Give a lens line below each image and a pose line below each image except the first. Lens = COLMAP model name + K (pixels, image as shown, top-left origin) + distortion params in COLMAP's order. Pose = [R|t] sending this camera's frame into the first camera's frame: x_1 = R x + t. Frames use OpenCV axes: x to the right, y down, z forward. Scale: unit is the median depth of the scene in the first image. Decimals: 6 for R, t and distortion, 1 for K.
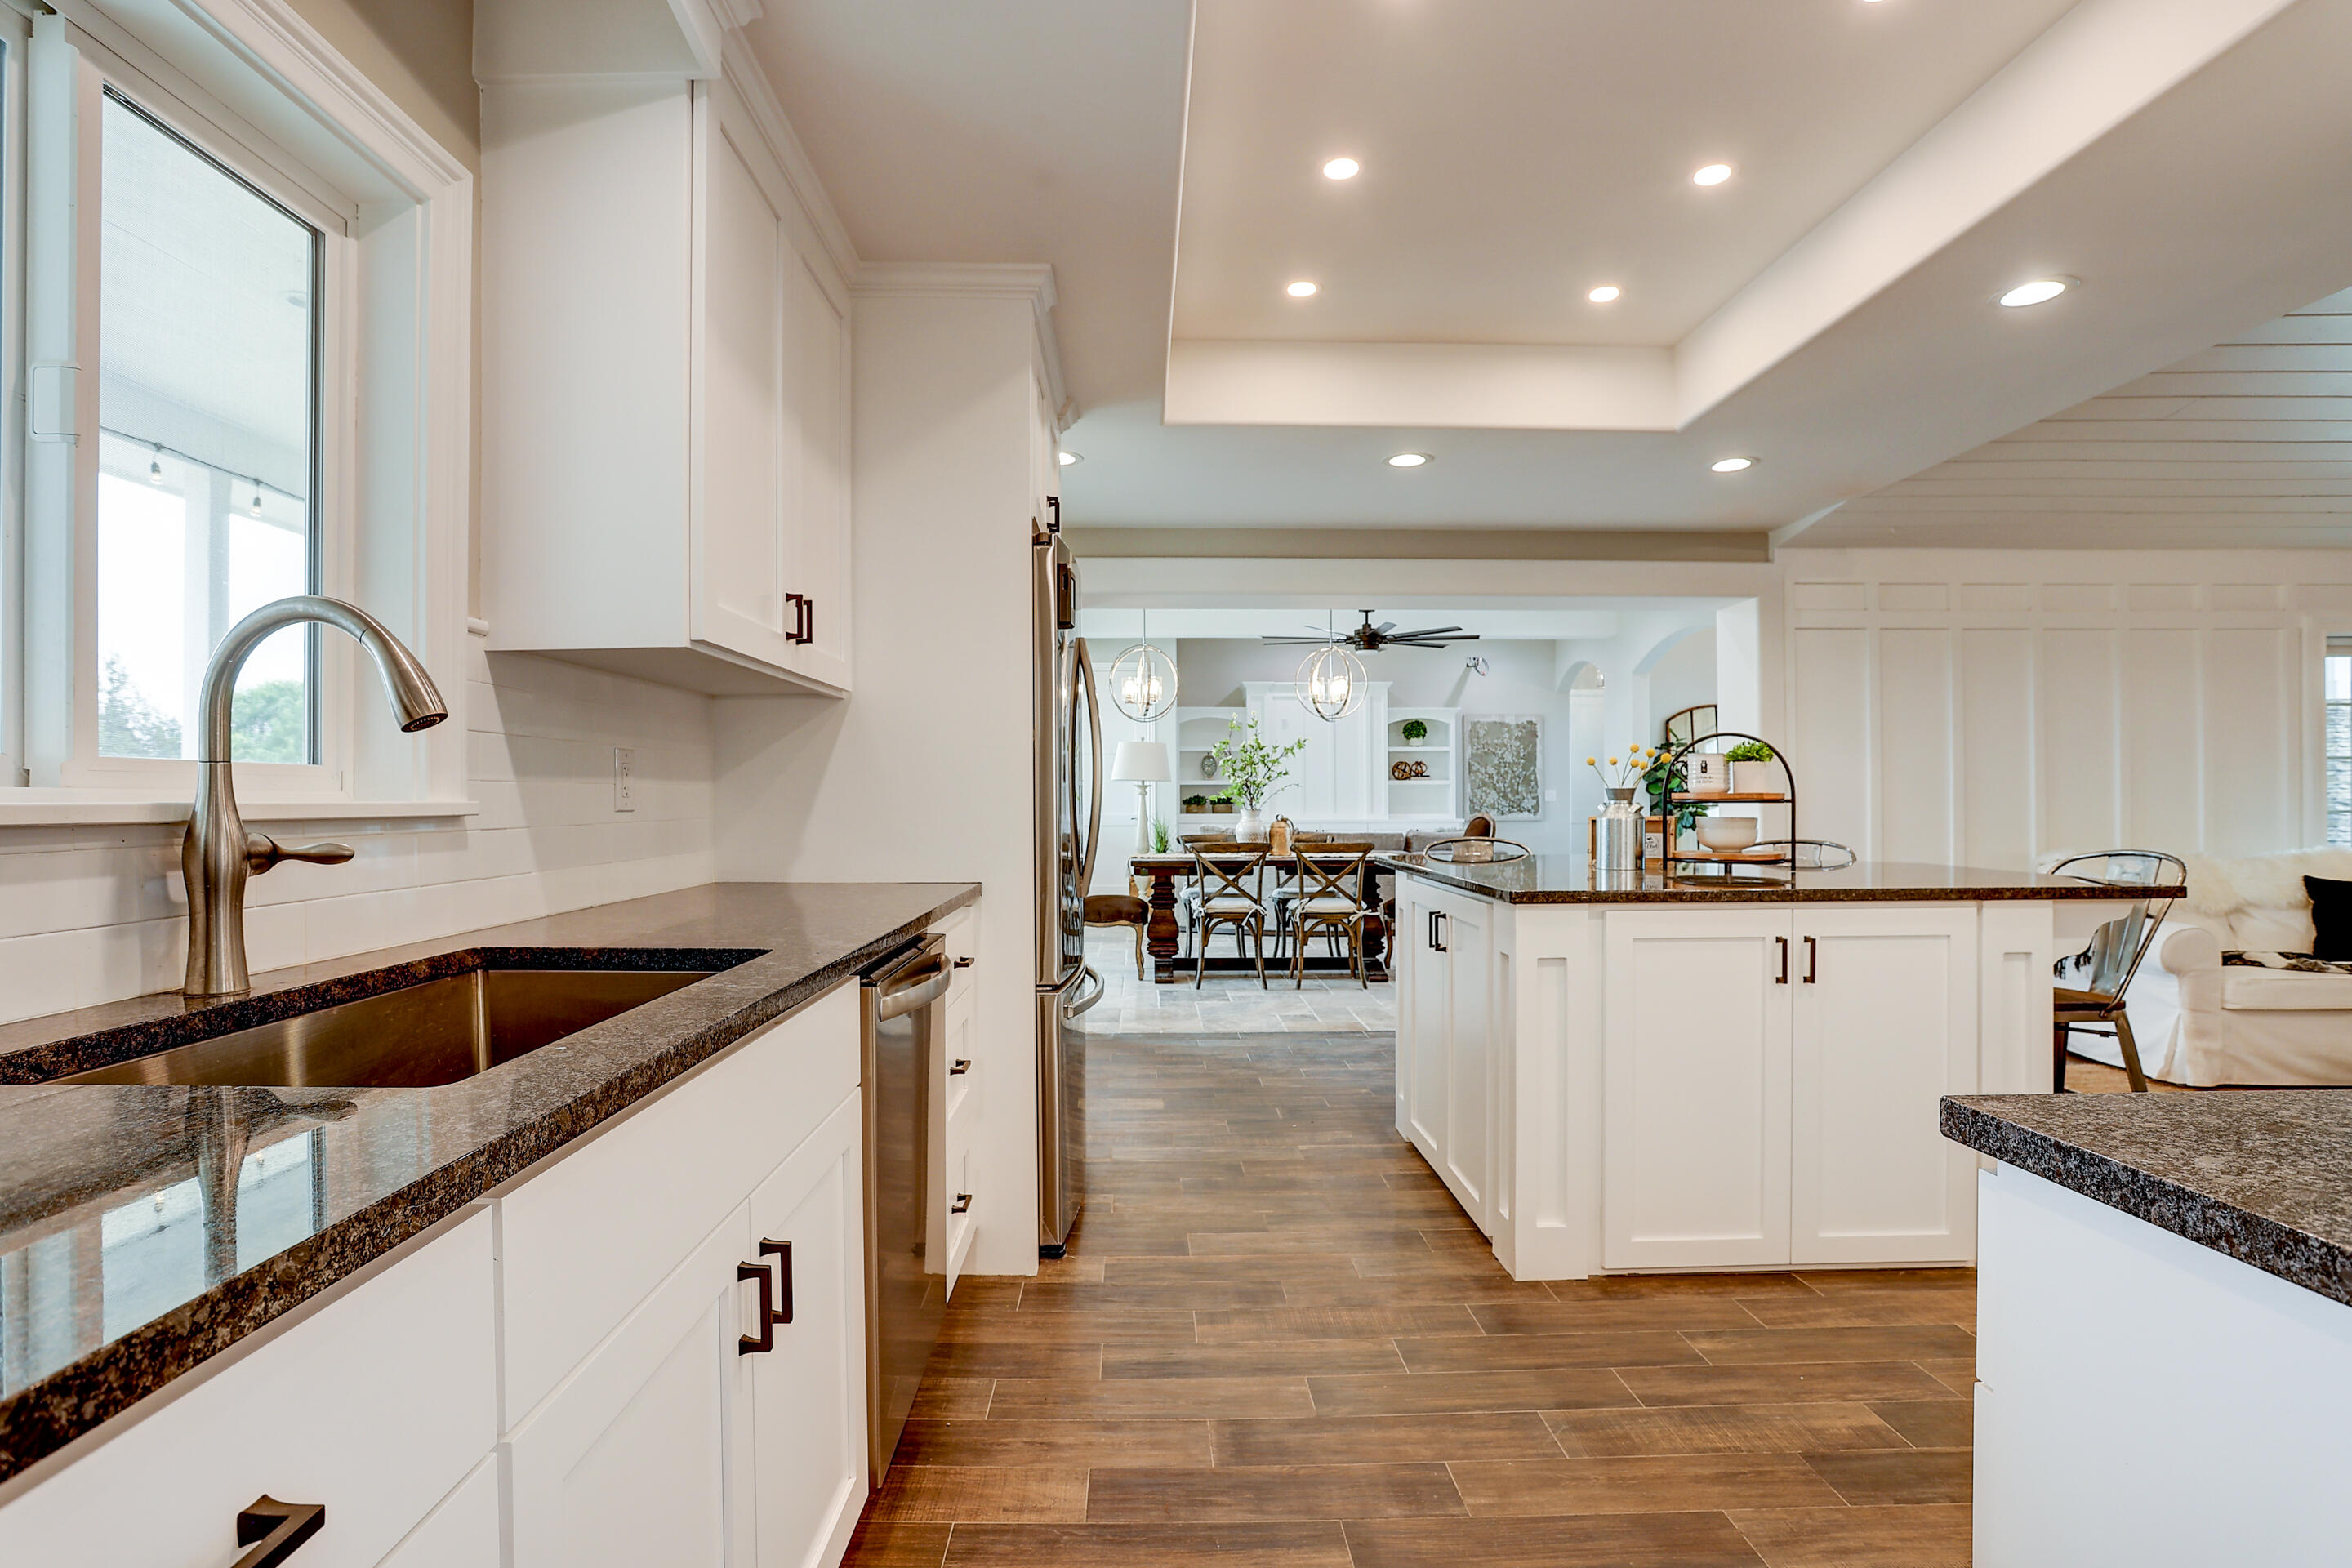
lens RADIAL K [[1152.7, 0, 1172.7], [0, 1152.7, 798.1], [0, 0, 1]] dist [-0.054780, 0.023221]
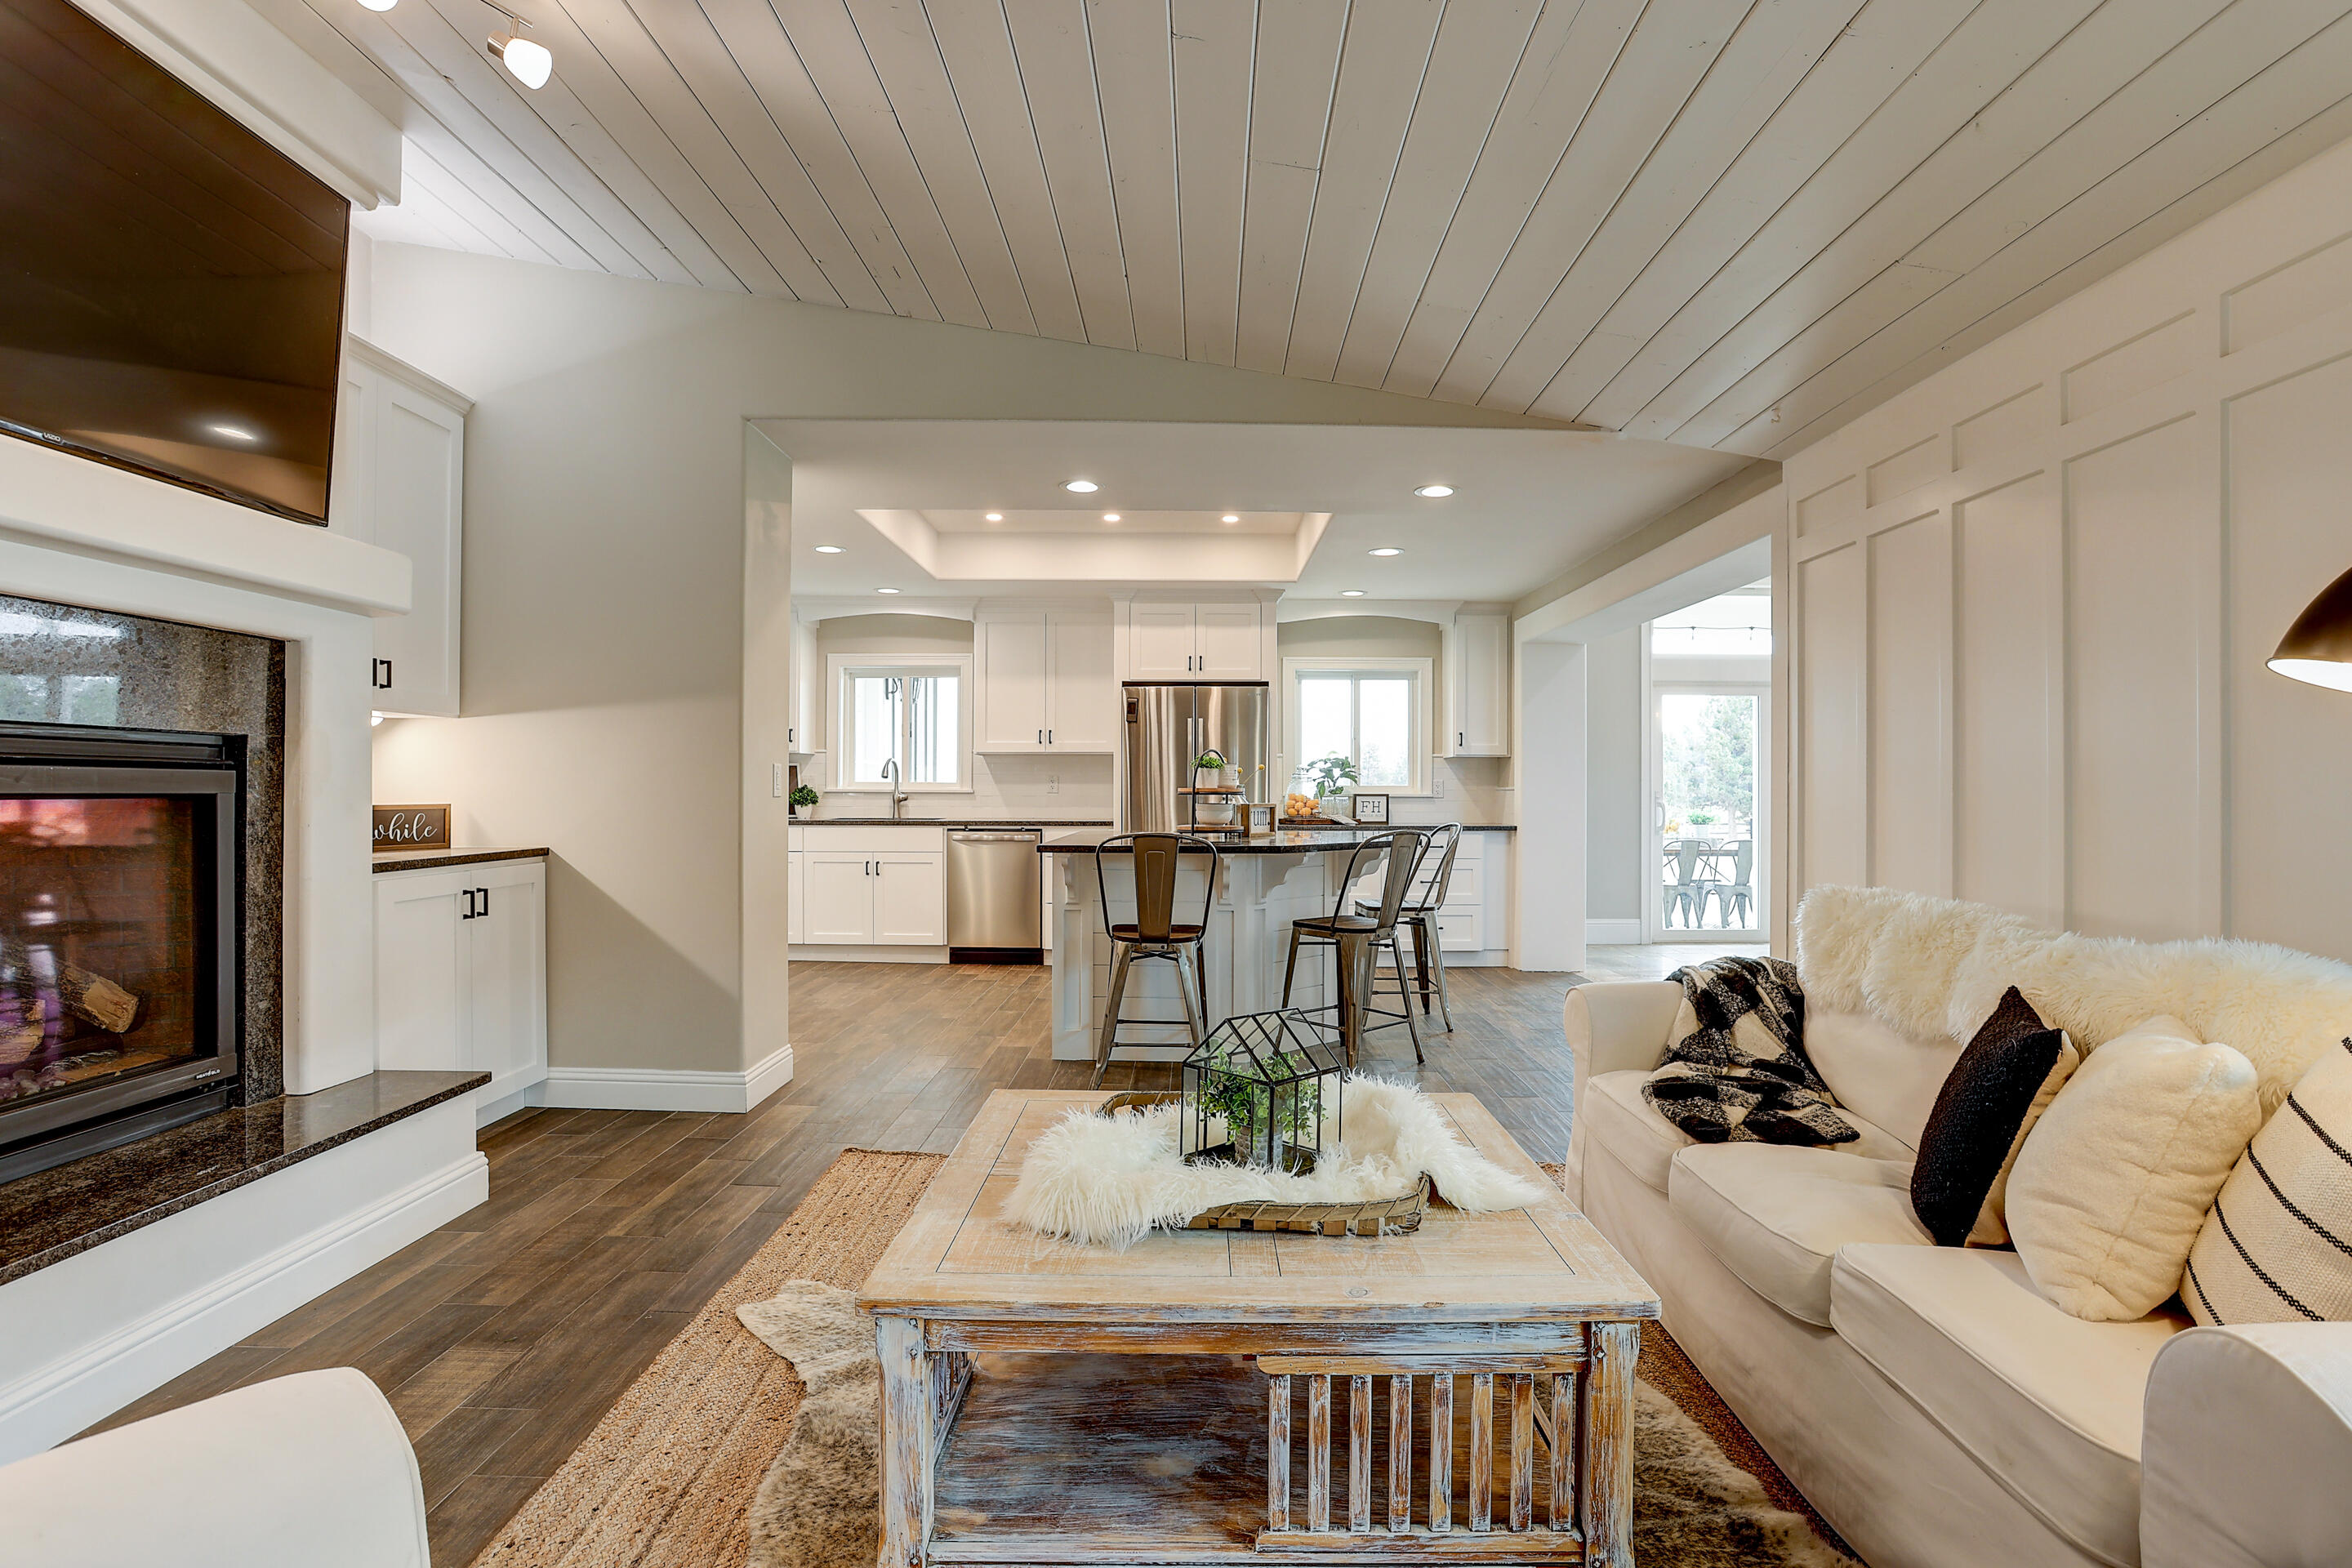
lens RADIAL K [[1152.7, 0, 1159.1], [0, 1152.7, 792.2], [0, 0, 1]] dist [-0.054780, 0.023221]
pose [[-0.040499, 0.006463, -0.999159, 2.048349], [-0.004629, 0.999967, 0.006656, -0.009257], [0.999169, 0.004894, -0.040468, 0.979279]]
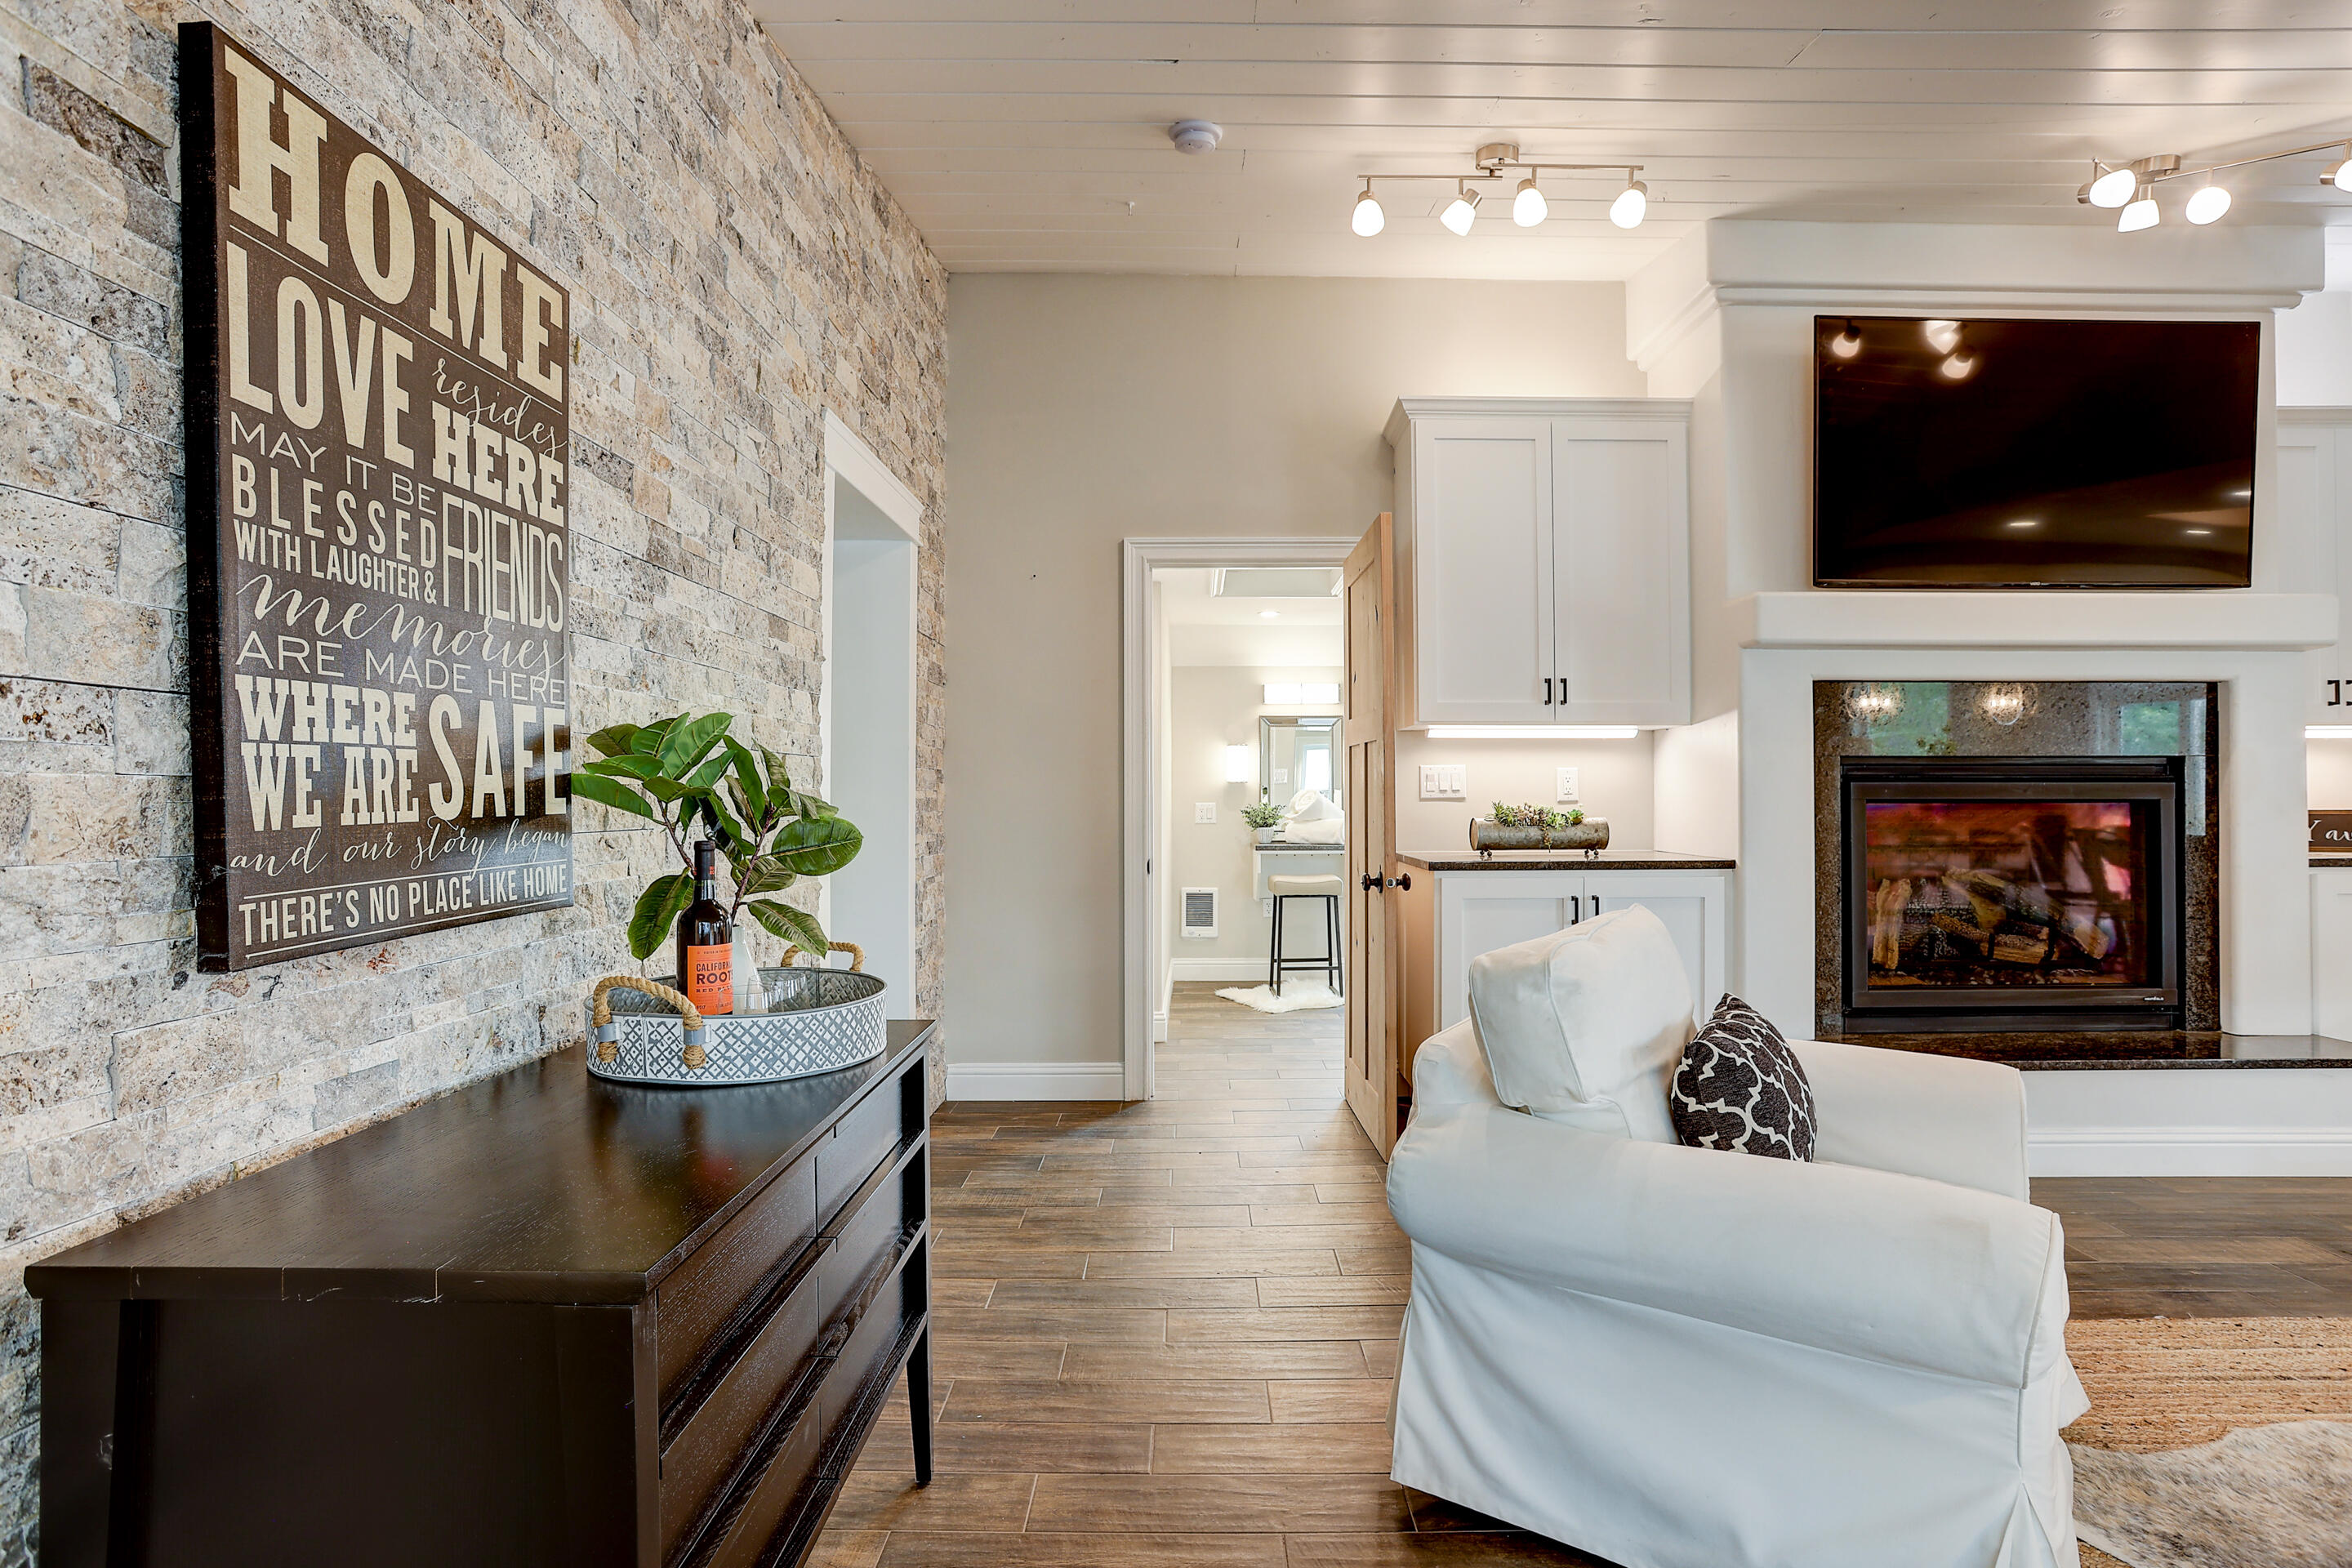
lens RADIAL K [[1152.7, 0, 1199.6], [0, 1152.7, 783.0], [0, 0, 1]] dist [-0.054780, 0.023221]
pose [[-0.999821, 0.006043, 0.017915, 2.207001], [0.005862, 0.999932, -0.010100, -0.010286], [-0.017975, -0.009993, -0.999788, 1.393206]]
